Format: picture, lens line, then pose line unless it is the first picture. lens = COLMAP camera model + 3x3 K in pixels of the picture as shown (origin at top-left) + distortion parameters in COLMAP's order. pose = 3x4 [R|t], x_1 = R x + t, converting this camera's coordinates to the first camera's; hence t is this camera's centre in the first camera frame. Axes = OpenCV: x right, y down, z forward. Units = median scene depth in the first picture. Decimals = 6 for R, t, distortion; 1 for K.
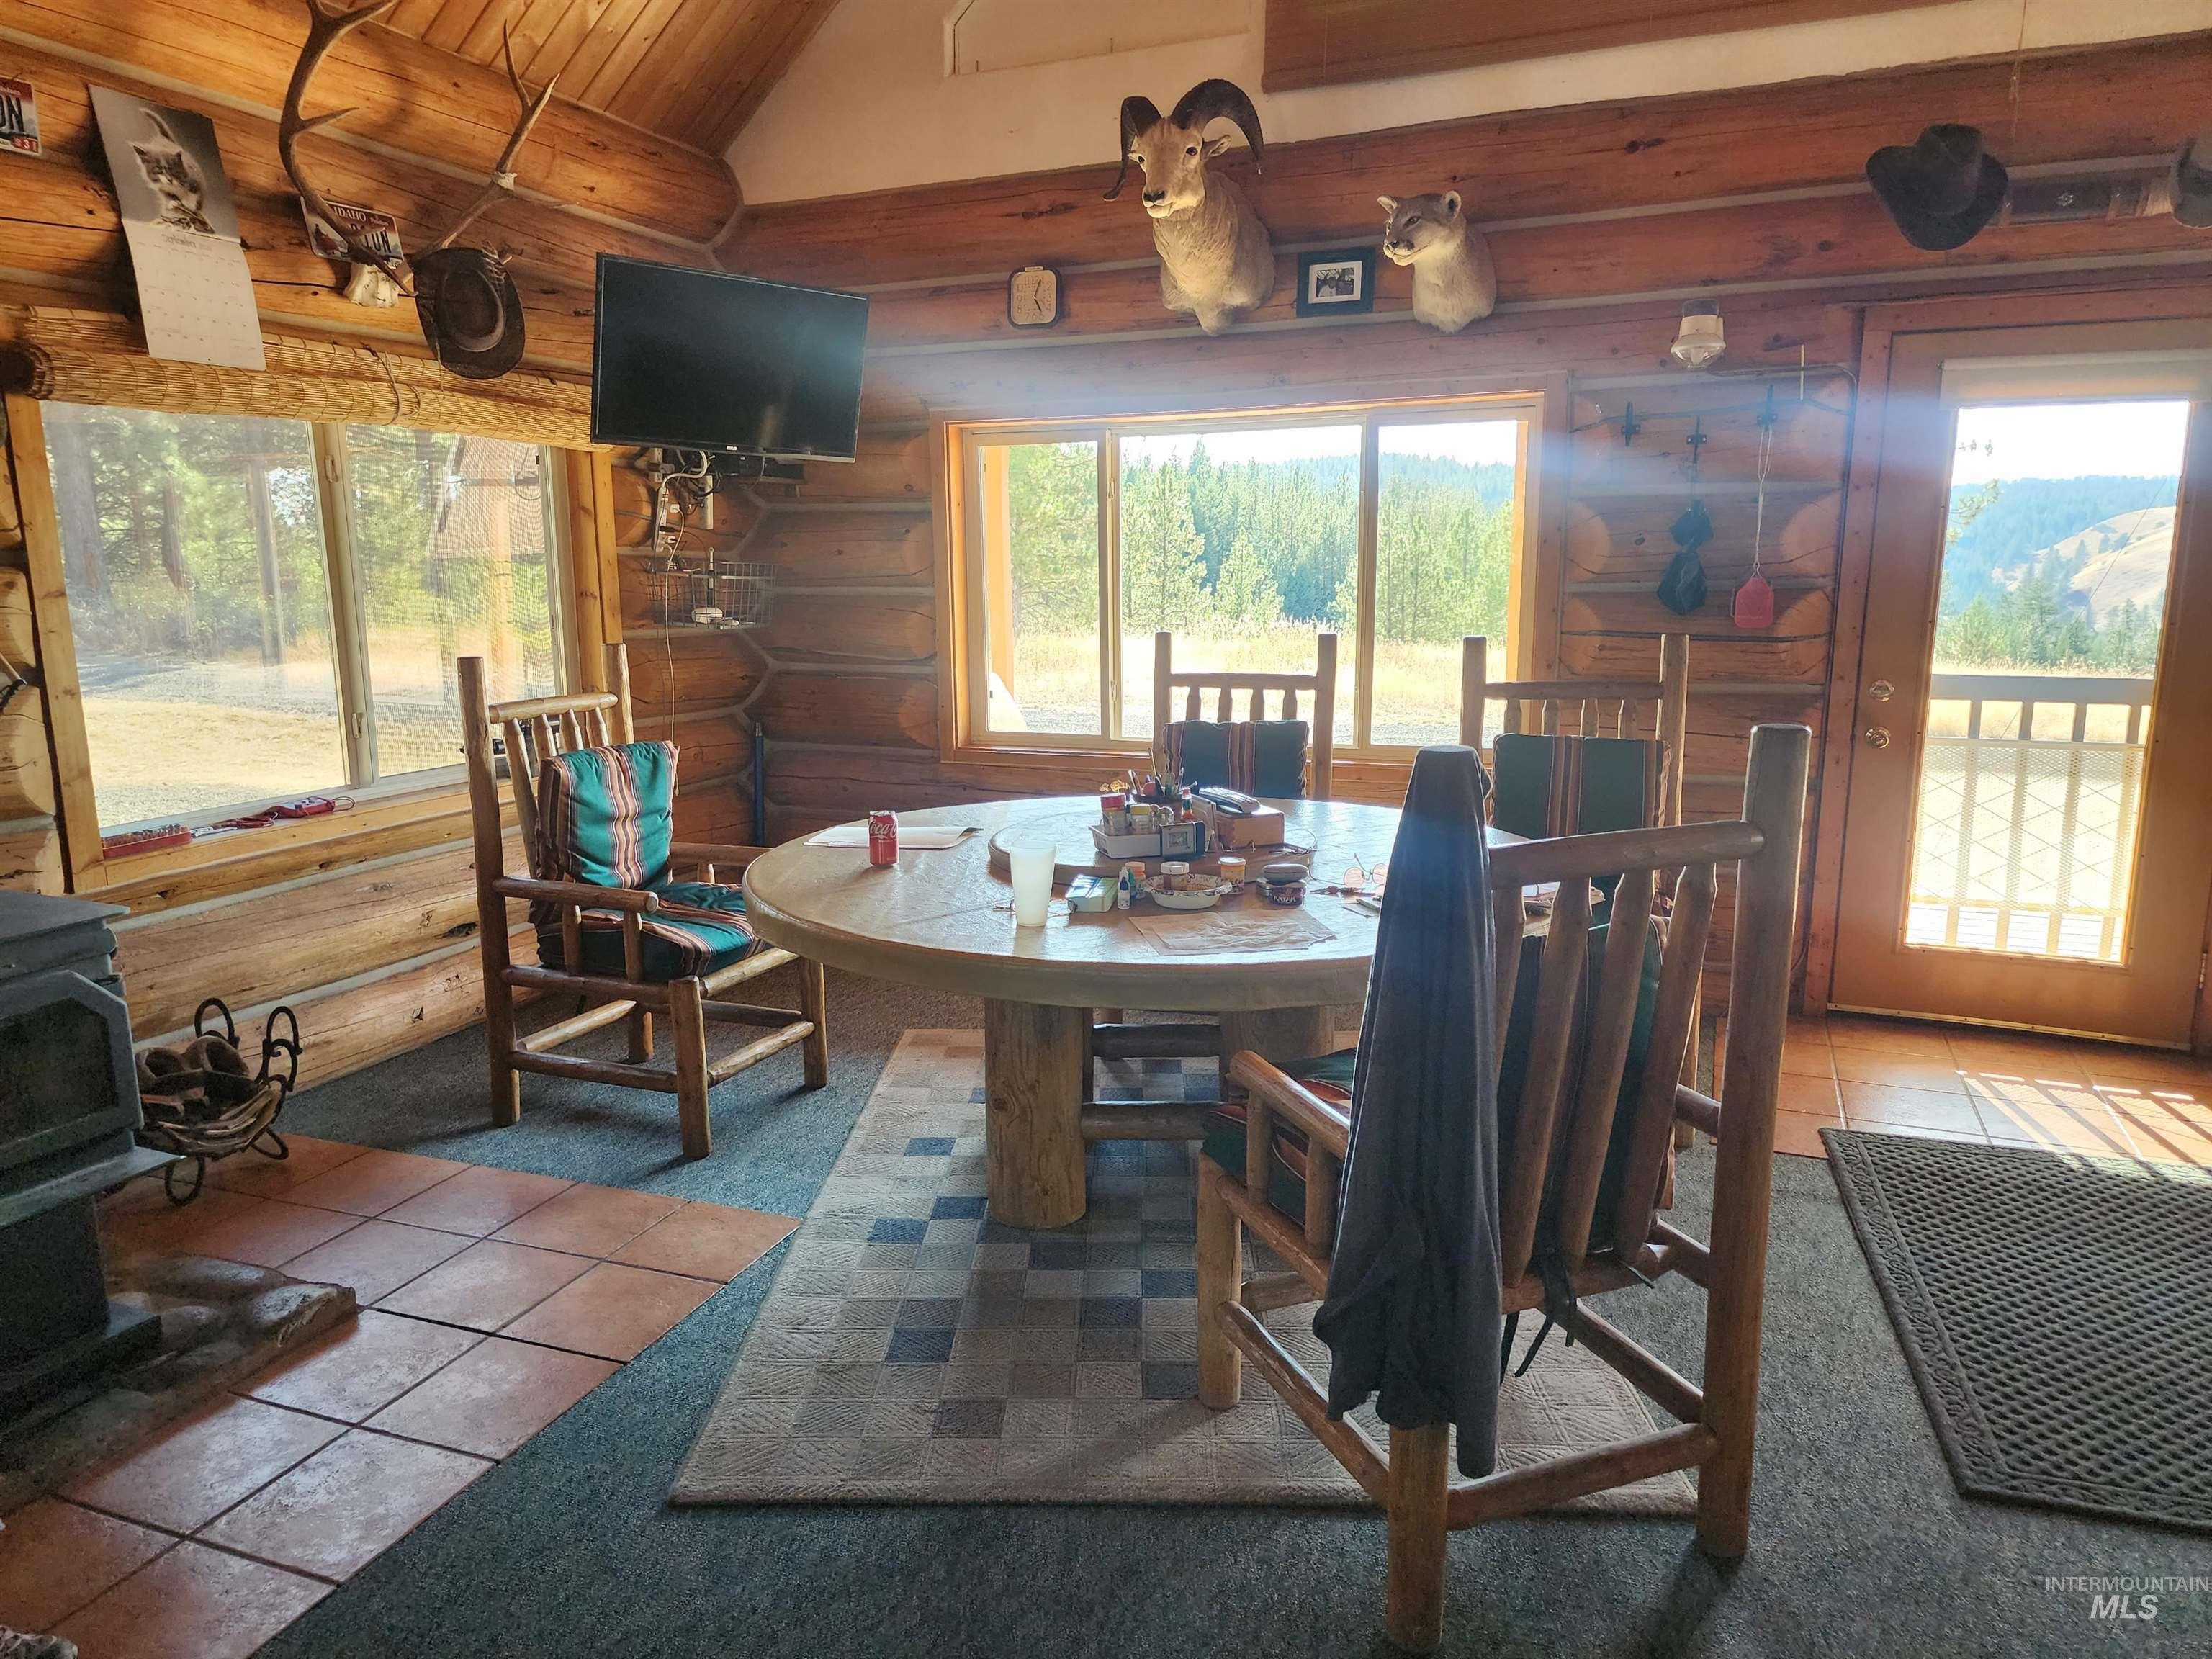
lens RADIAL K [[1484.1, 0, 1098.3], [0, 1484.1, 827.3], [0, 0, 1]] dist [0.051012, -0.032525]
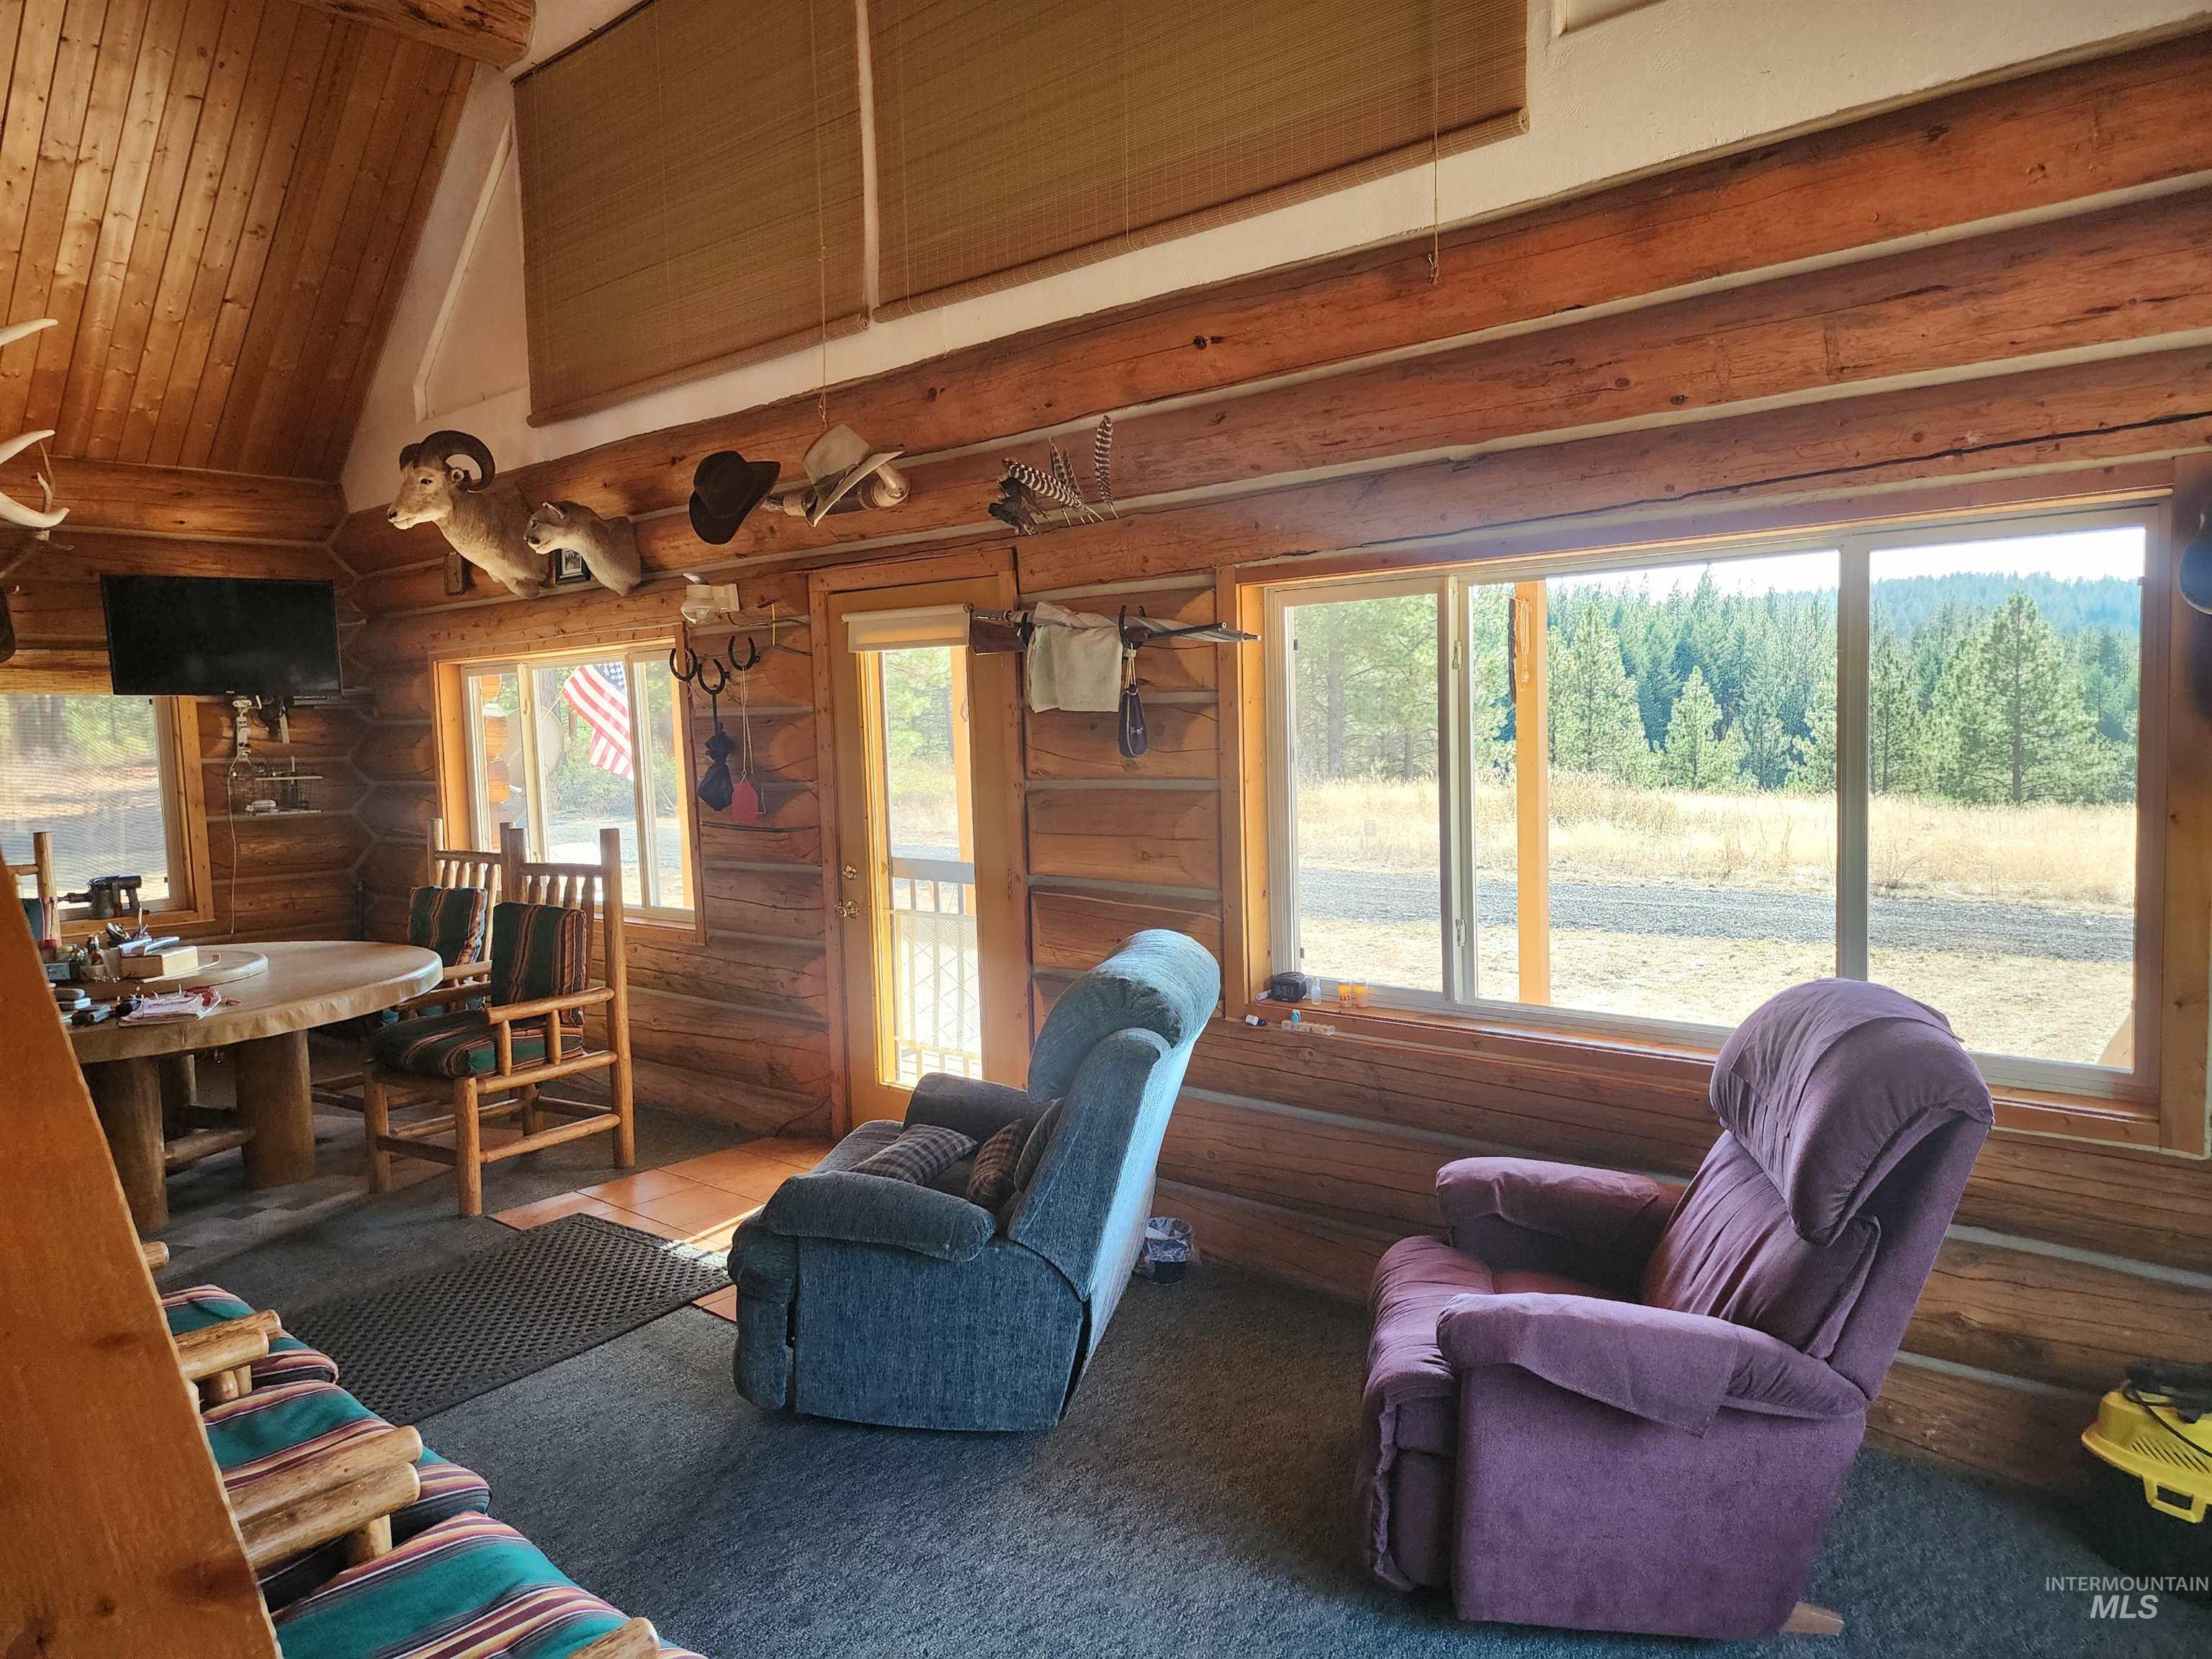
lens RADIAL K [[1484.1, 0, 1117.6], [0, 1484.1, 818.9], [0, 0, 1]] dist [0.051012, -0.032525]
pose [[0.947776, -0.000729, -0.318935, 1.099384], [-0.031789, 0.994802, -0.096740, -0.022412], [0.317348, 0.101826, 0.942827, -0.082812]]
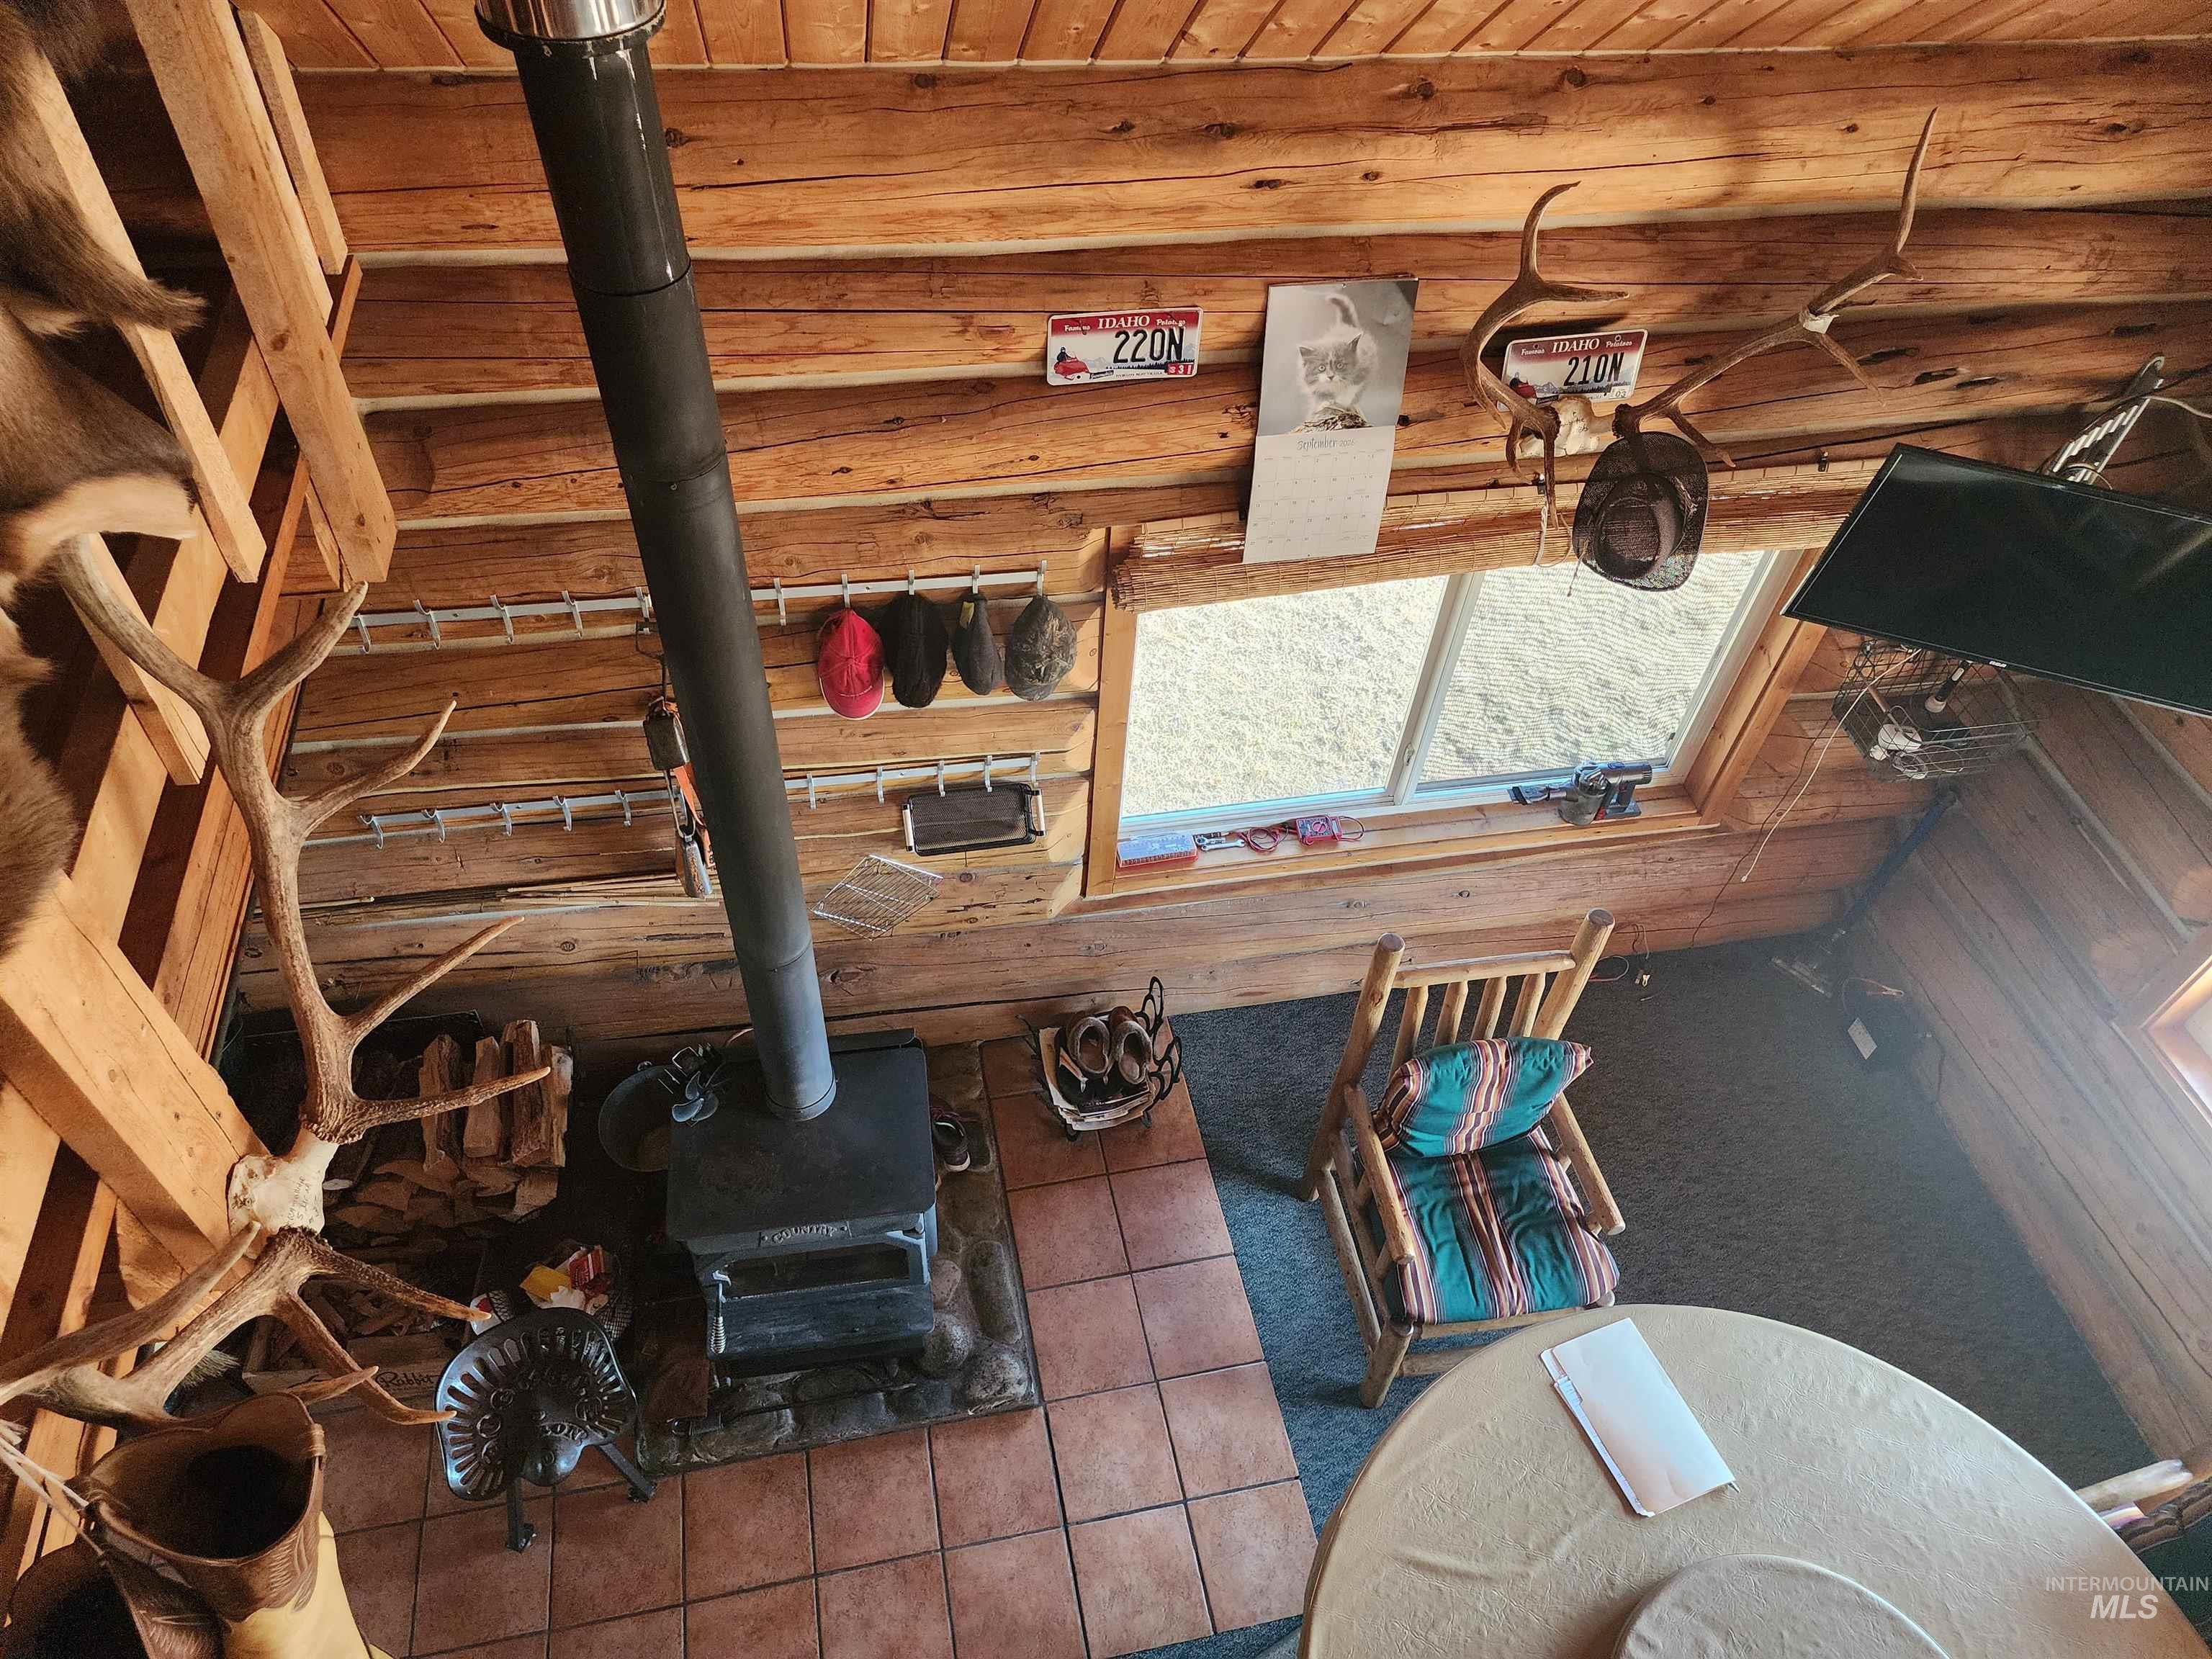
lens RADIAL K [[1484.1, 0, 1098.1], [0, 1484.1, 842.7], [0, 0, 1]] dist [0.051012, -0.032525]
pose [[0.539257, 0.658143, -0.525404, -0.056095], [-0.203944, 0.707380, 0.676772, -0.620505], [0.817073, -0.257801, 0.515684, 0.310296]]
